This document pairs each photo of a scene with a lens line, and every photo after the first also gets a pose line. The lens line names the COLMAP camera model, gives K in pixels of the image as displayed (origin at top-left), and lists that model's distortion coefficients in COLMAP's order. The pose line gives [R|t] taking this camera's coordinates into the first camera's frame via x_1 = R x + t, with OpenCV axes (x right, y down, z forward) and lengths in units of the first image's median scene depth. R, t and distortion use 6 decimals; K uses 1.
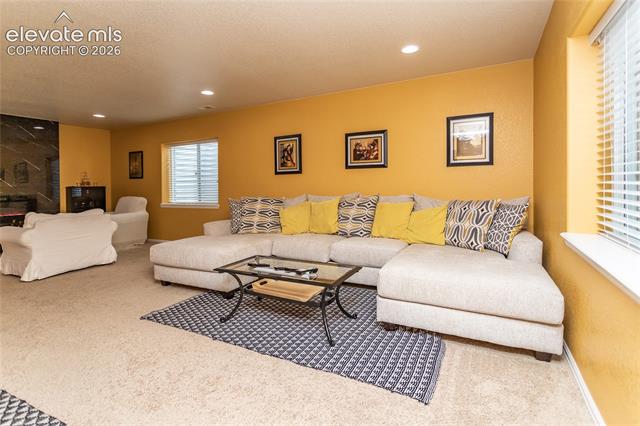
lens RADIAL K [[312.6, 0, 320.4], [0, 312.6, 184.7], [0, 0, 1]] dist [0.001827, 0.000091]
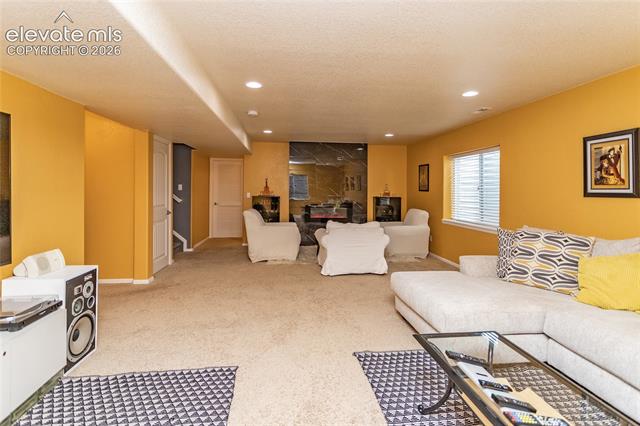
lens RADIAL K [[312.6, 0, 320.4], [0, 312.6, 184.7], [0, 0, 1]] dist [0.001827, 0.000091]
pose [[0.560374, 0.013532, -0.828129, 0.081081], [-0.021541, 0.999766, 0.001760, -0.046490], [0.827960, 0.016853, 0.560535, 0.204438]]
